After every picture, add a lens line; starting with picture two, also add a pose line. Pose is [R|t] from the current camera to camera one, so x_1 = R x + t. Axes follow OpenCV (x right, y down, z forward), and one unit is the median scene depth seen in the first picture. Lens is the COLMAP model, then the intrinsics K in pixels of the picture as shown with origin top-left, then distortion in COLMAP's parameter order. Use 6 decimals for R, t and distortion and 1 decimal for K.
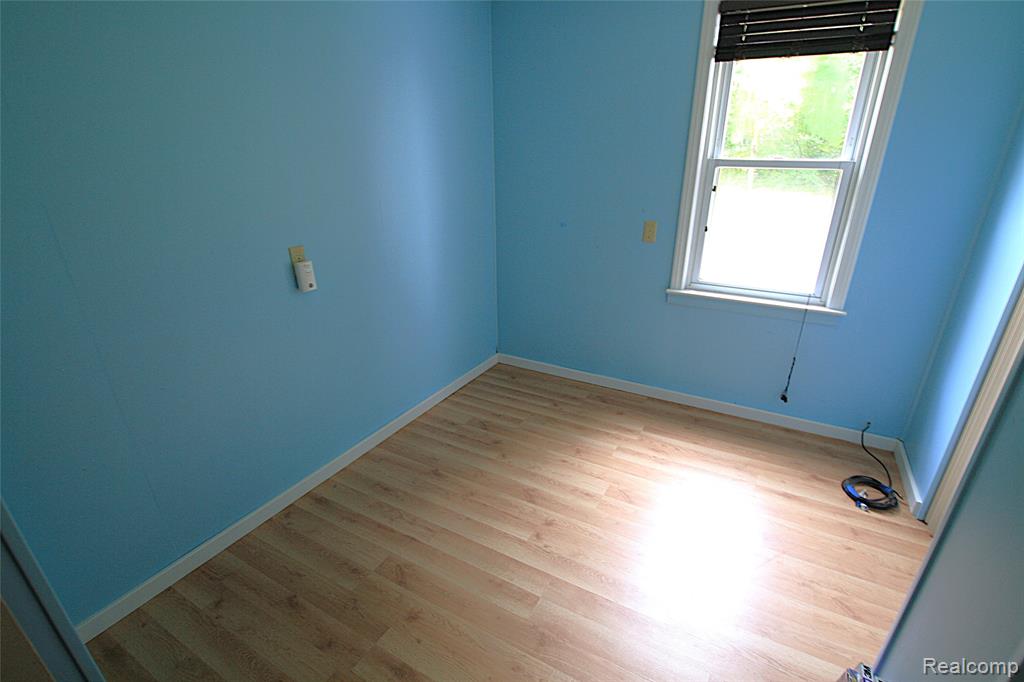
lens RADIAL K [[469.6, 0, 509.6], [0, 469.6, 363.0], [0, 0, 1]] dist [-0.033307, 0.003160]
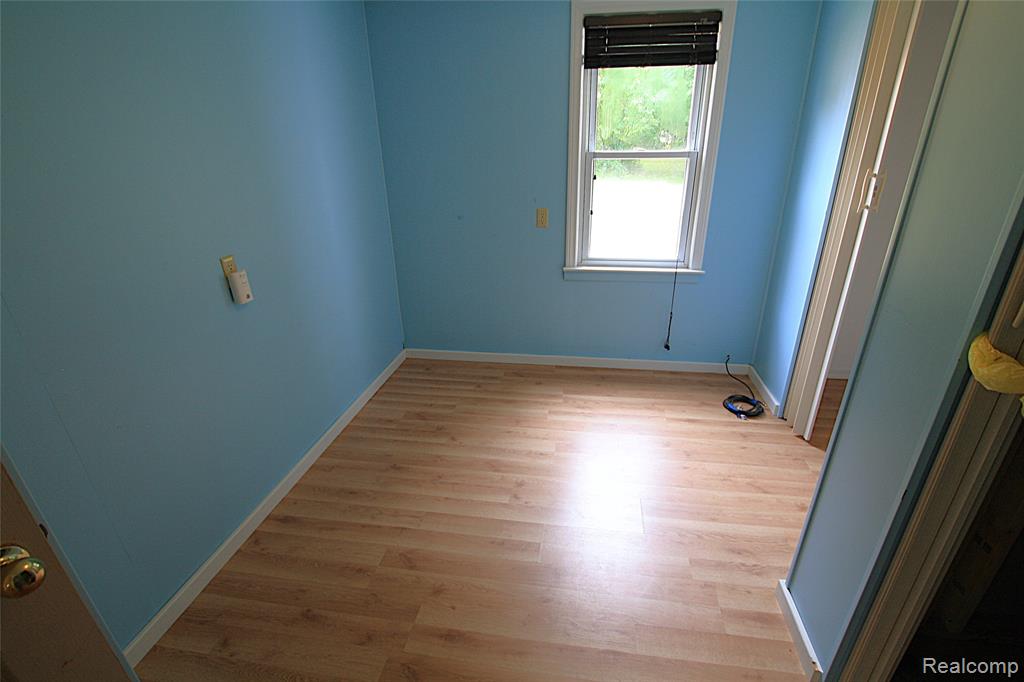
lens RADIAL K [[469.6, 0, 509.6], [0, 469.6, 363.0], [0, 0, 1]] dist [-0.033307, 0.003160]
pose [[0.939670, -0.155885, 0.304500, -0.203377], [0.152544, 0.987681, 0.034889, 0.013206], [-0.306187, 0.013665, 0.951873, -0.049268]]
